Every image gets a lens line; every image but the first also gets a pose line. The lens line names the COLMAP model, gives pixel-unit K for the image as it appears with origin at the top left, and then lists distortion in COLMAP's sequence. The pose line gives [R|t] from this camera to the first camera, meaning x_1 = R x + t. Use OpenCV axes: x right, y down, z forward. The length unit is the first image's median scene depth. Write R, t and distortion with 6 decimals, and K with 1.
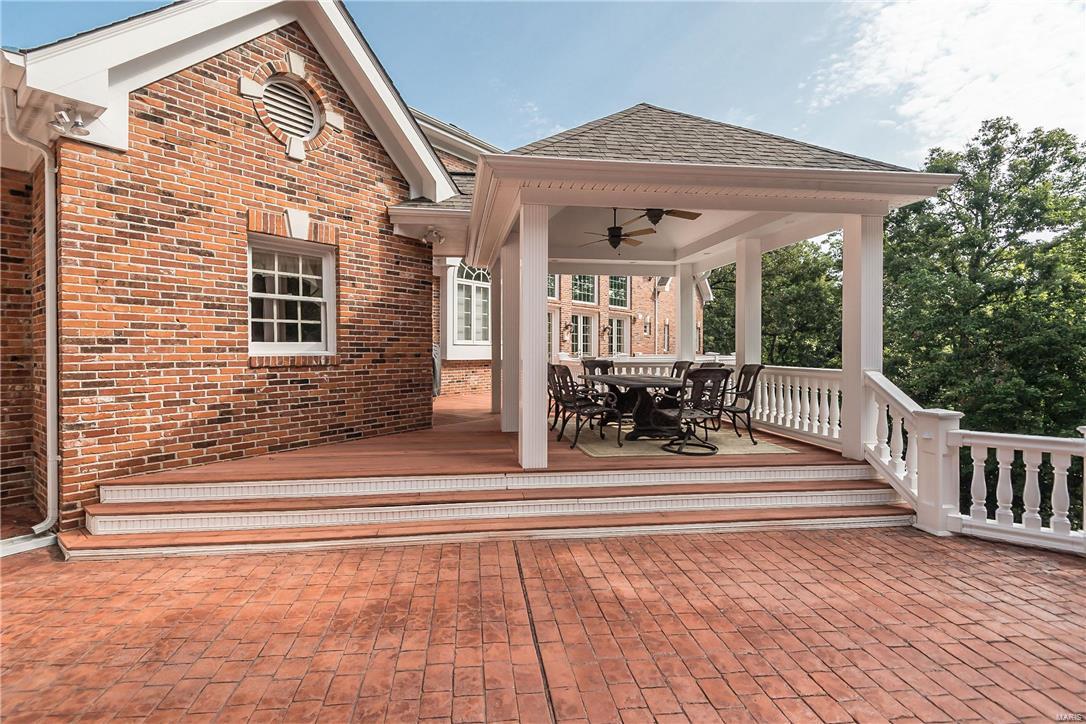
lens RADIAL K [[499.7, 0, 534.9], [0, 499.7, 357.4], [0, 0, 1]] dist [-0.004002, -0.000999]
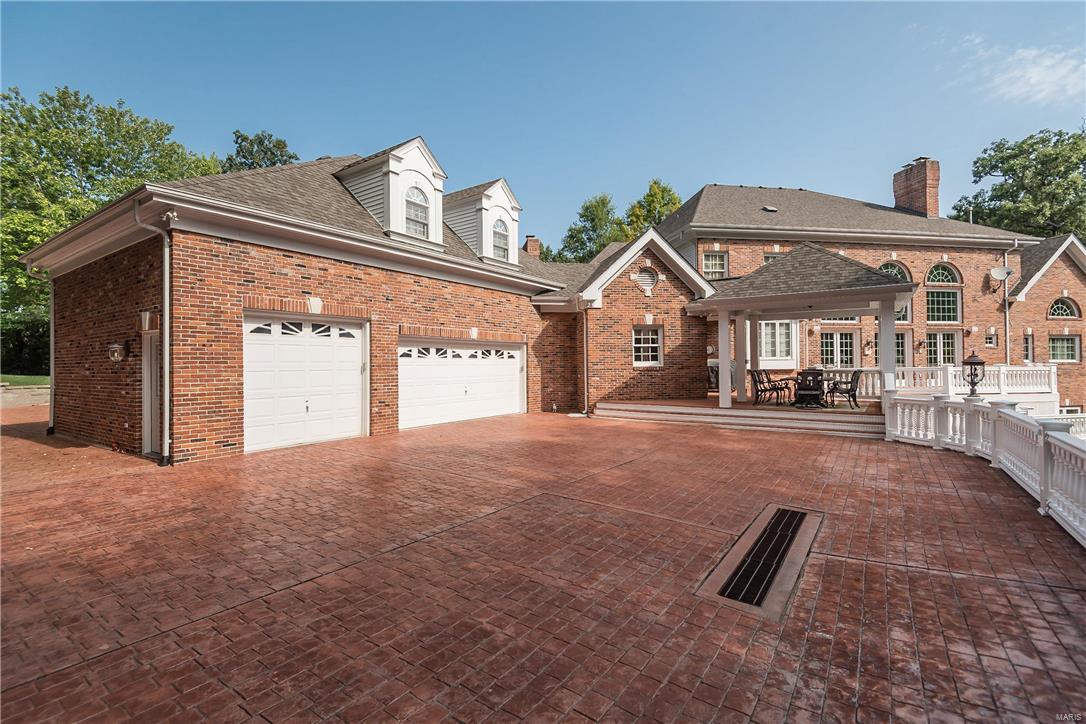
lens RADIAL K [[499.7, 0, 541.5], [0, 499.7, 362.3], [0, 0, 1]] dist [-0.004002, -0.000999]
pose [[0.734102, -0.014601, -0.678882, 0.969684], [0.000794, 0.999787, -0.020645, 0.030946], [0.679039, 0.014617, 0.733957, -1.442647]]
